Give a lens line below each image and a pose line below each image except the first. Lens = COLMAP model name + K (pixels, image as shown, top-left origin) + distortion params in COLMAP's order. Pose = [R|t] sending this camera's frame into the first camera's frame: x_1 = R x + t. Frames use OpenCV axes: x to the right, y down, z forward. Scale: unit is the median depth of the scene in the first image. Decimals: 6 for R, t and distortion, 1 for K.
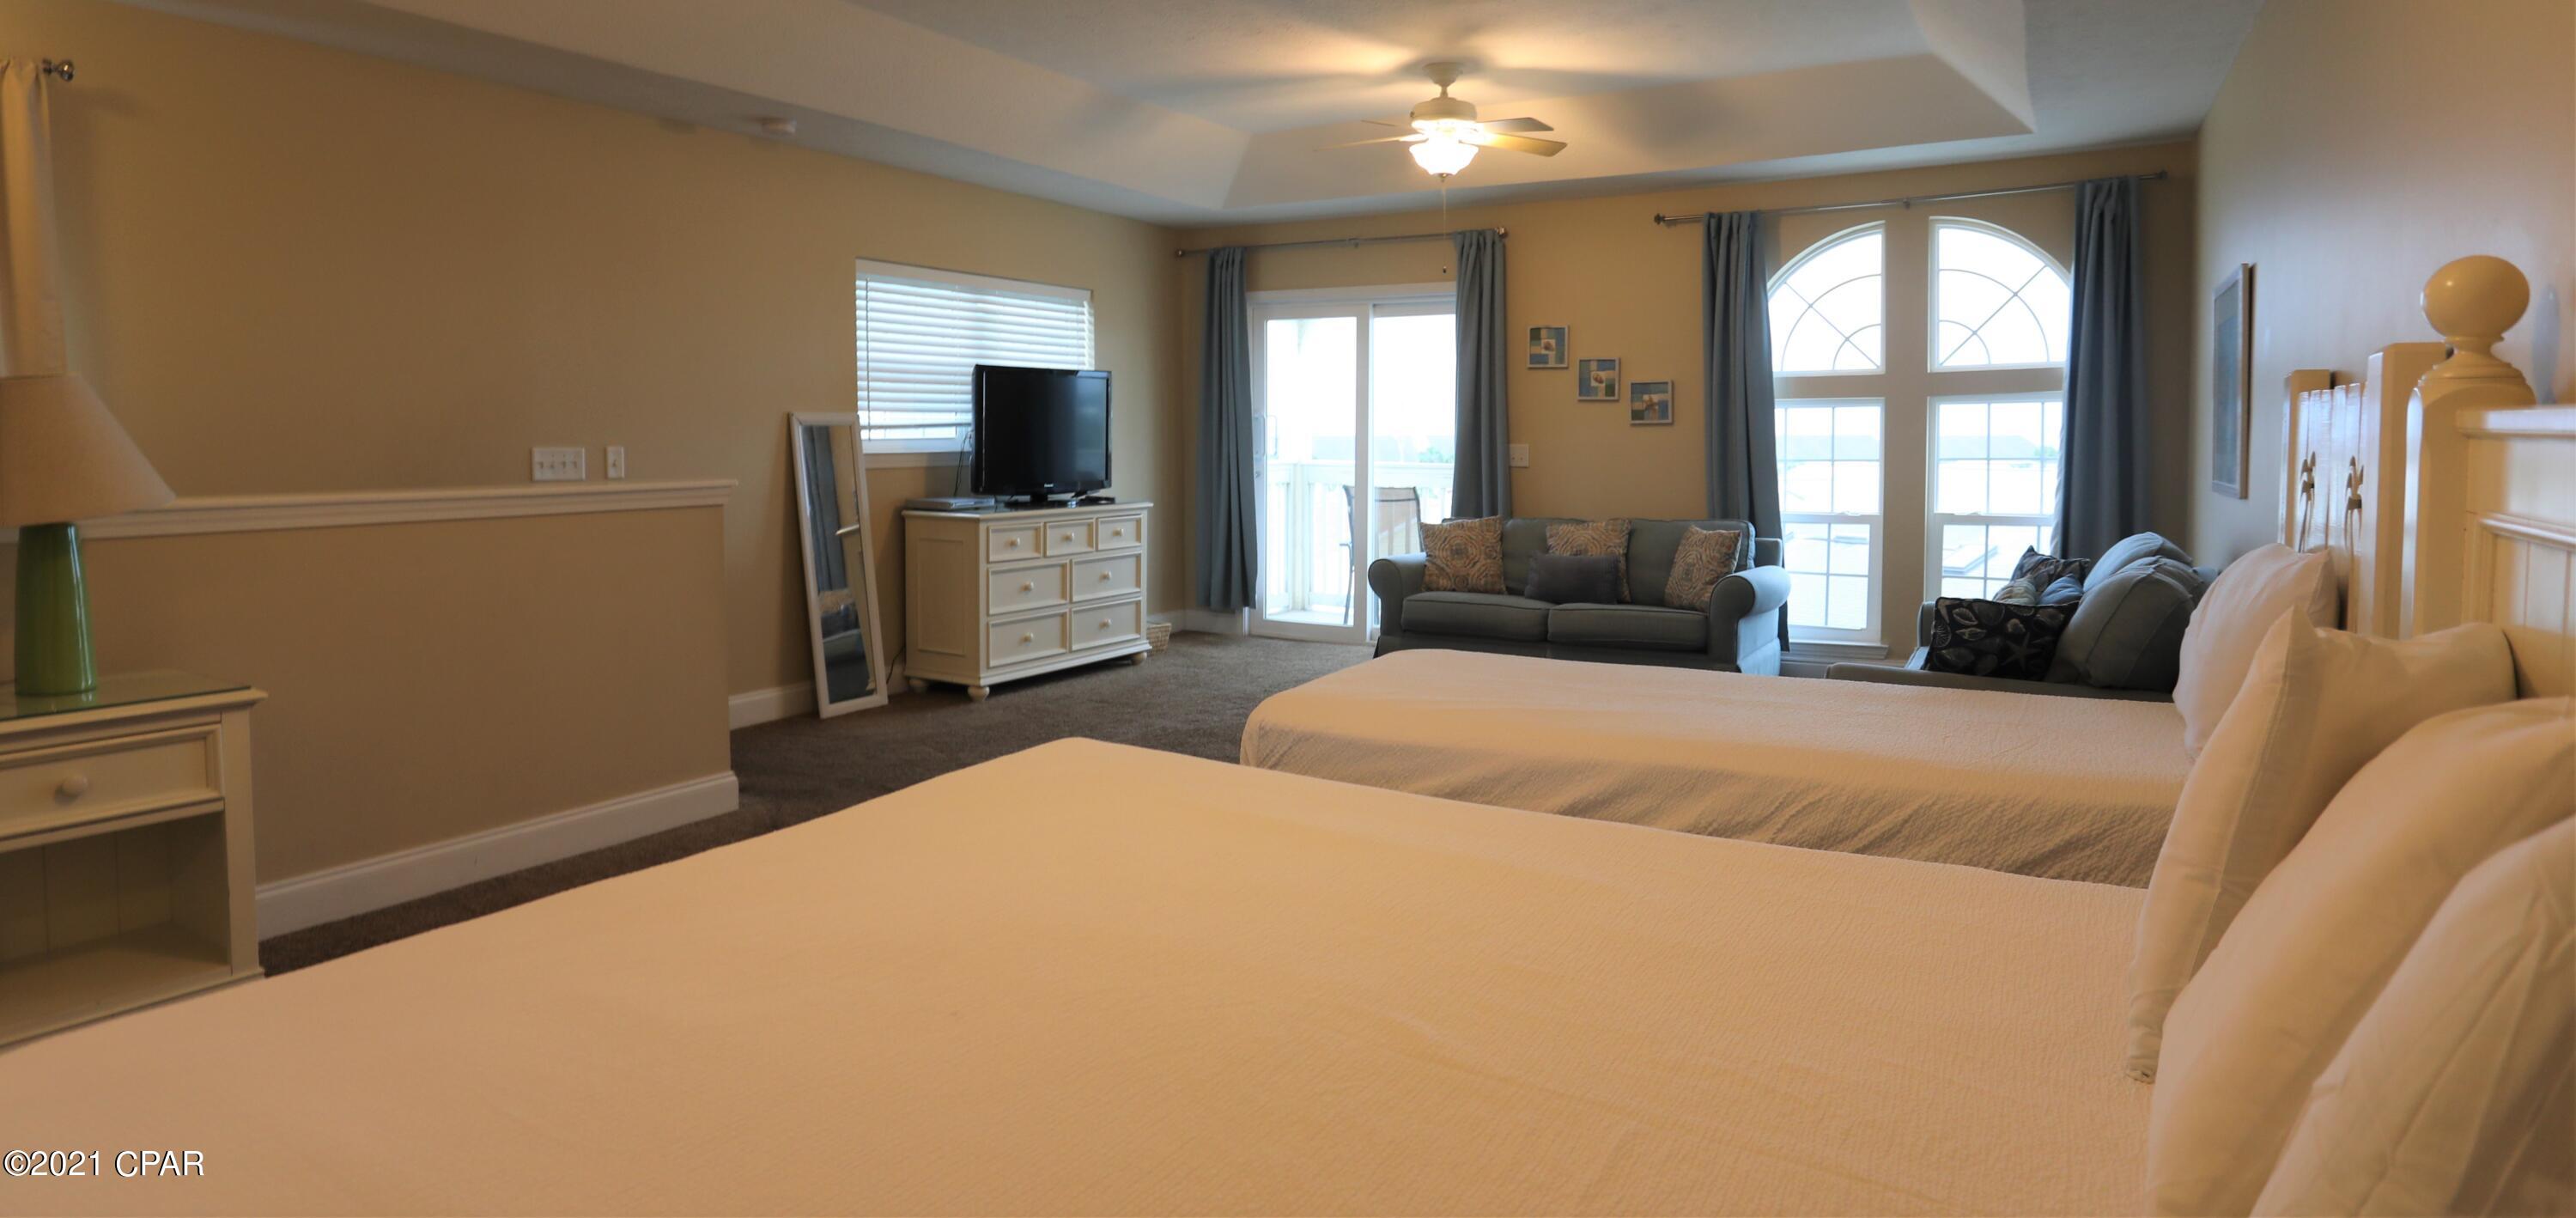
lens RADIAL K [[1439.1, 0, 1197.0], [0, 1439.1, 511.1], [0, 0, 1]] dist [-0.051371, 0.007308]
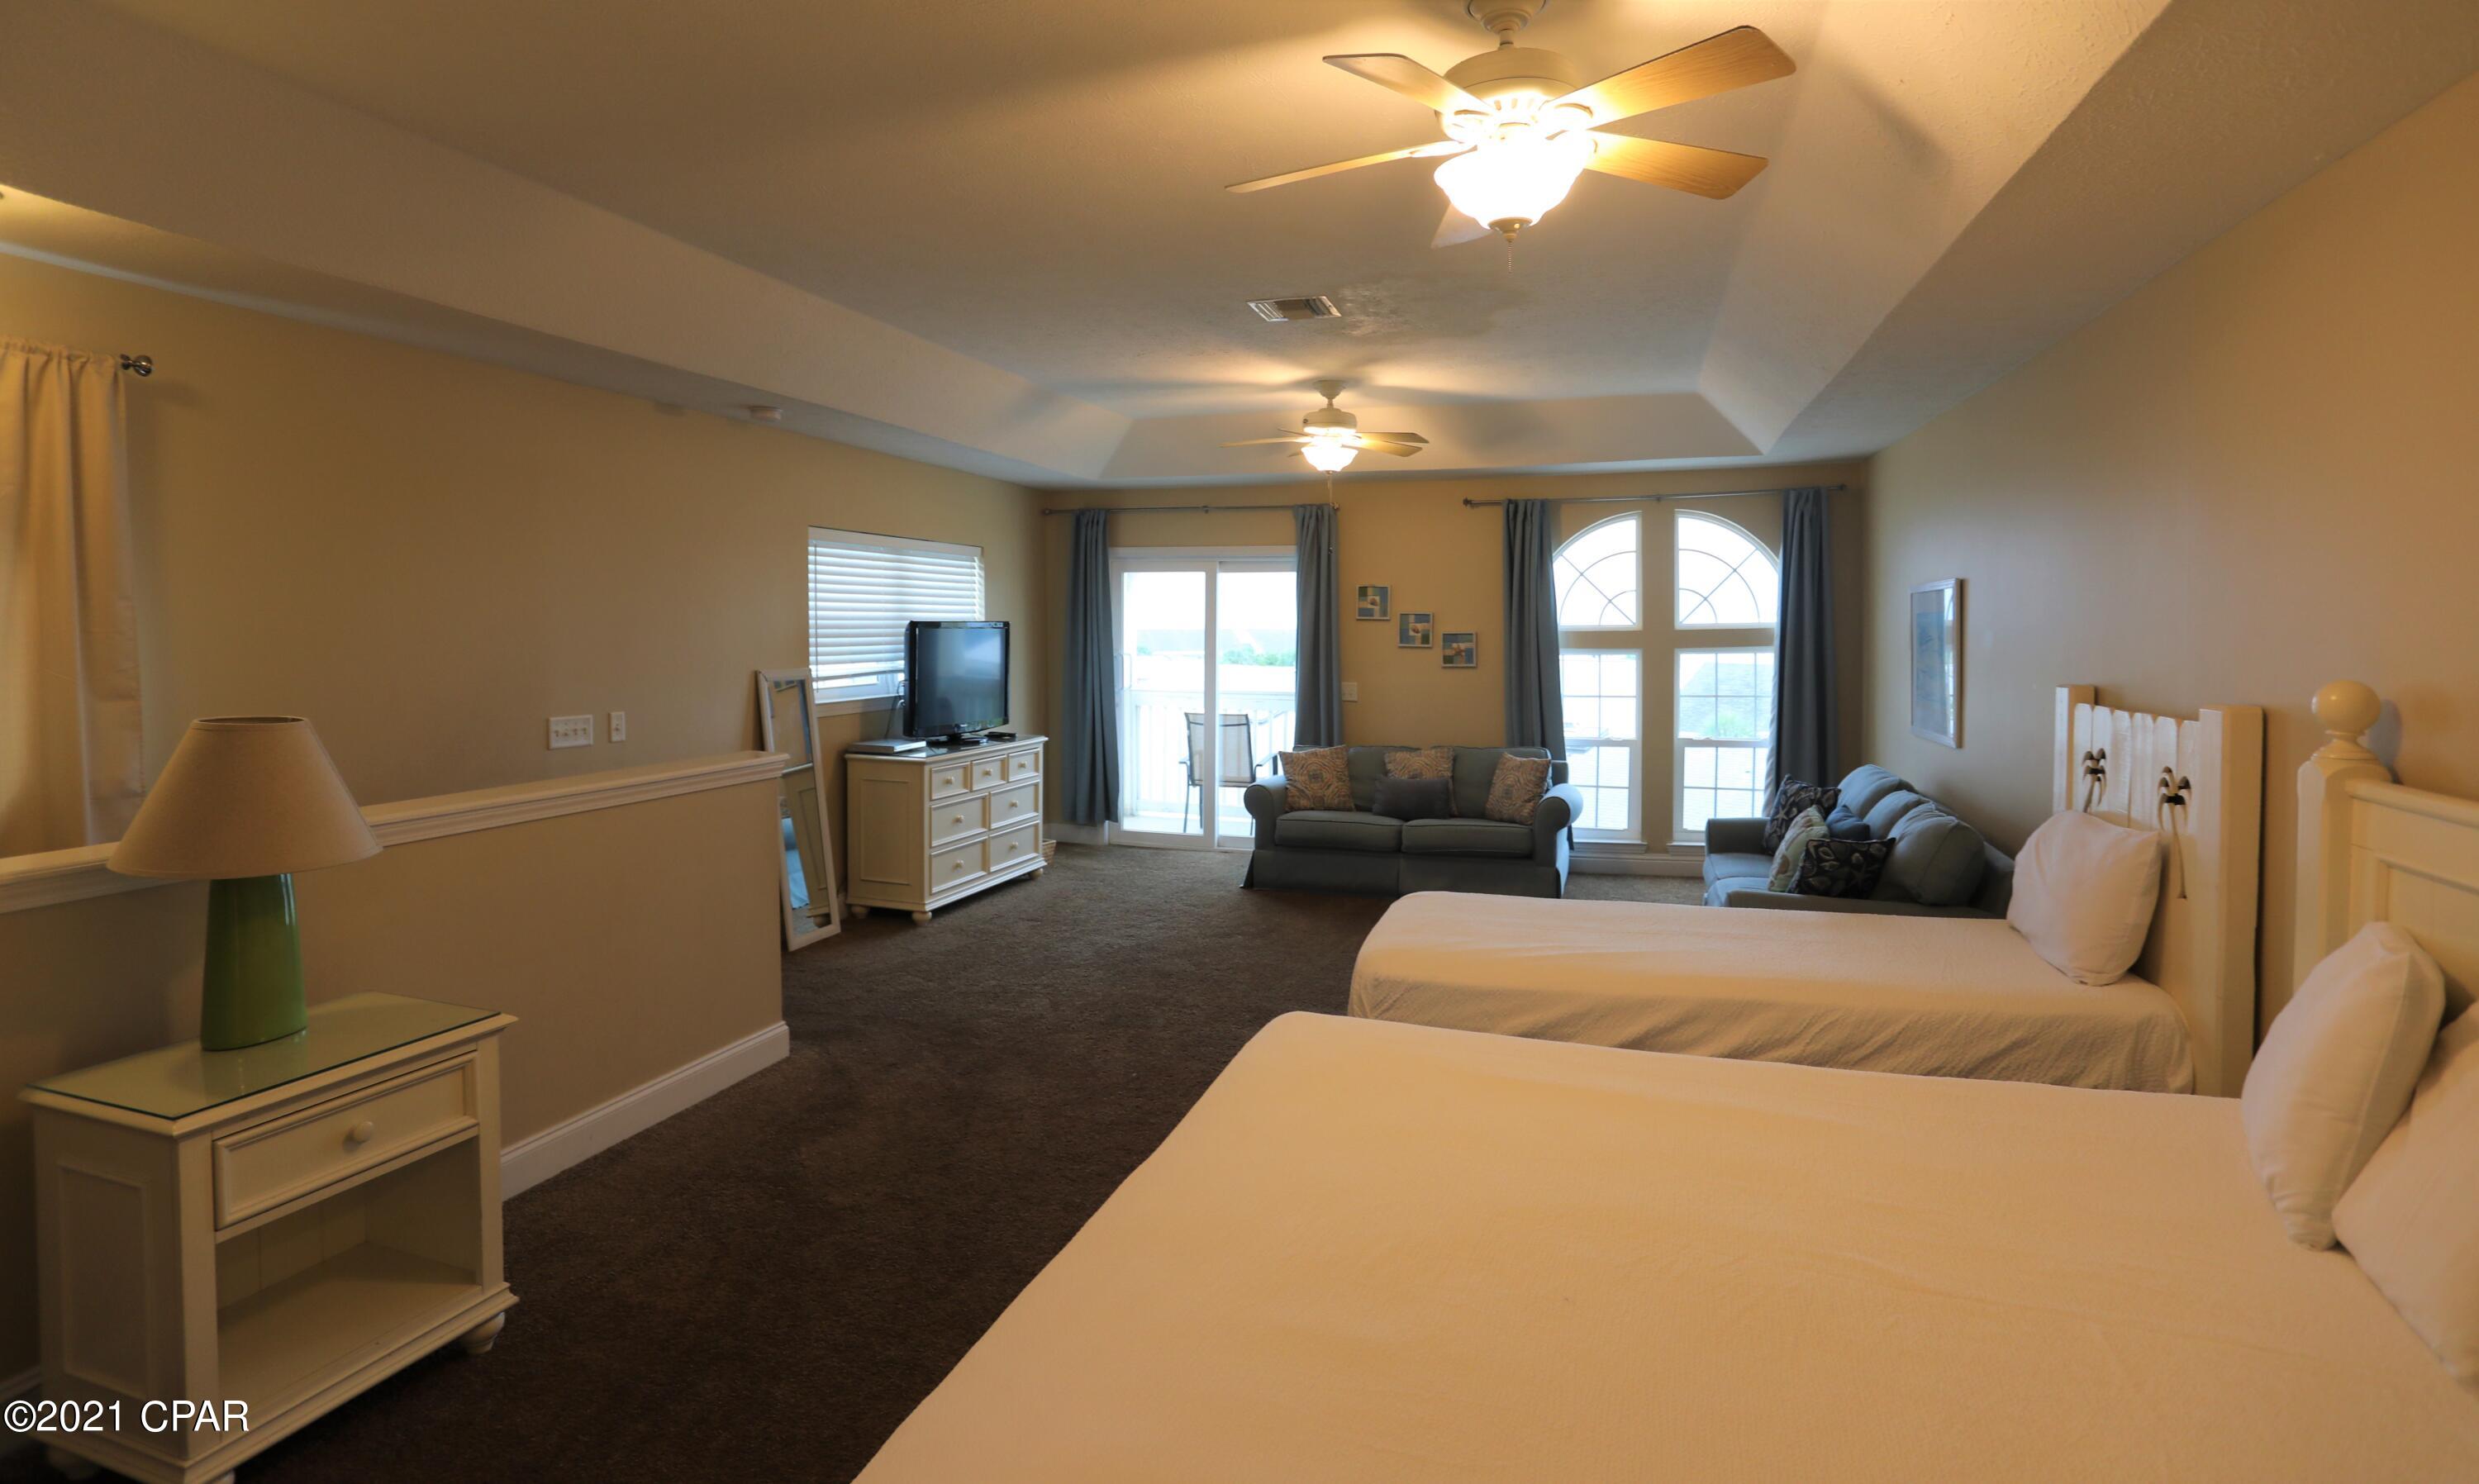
lens RADIAL K [[1266.8, 0, 1205.8], [0, 1266.8, 665.0], [0, 0, 1]] dist [-0.064770, 0.006840]
pose [[0.971375, -0.004866, 0.237500, -0.166127], [0.010006, 0.999741, -0.020444, -0.046288], [-0.237339, 0.022235, 0.971172, -0.004408]]
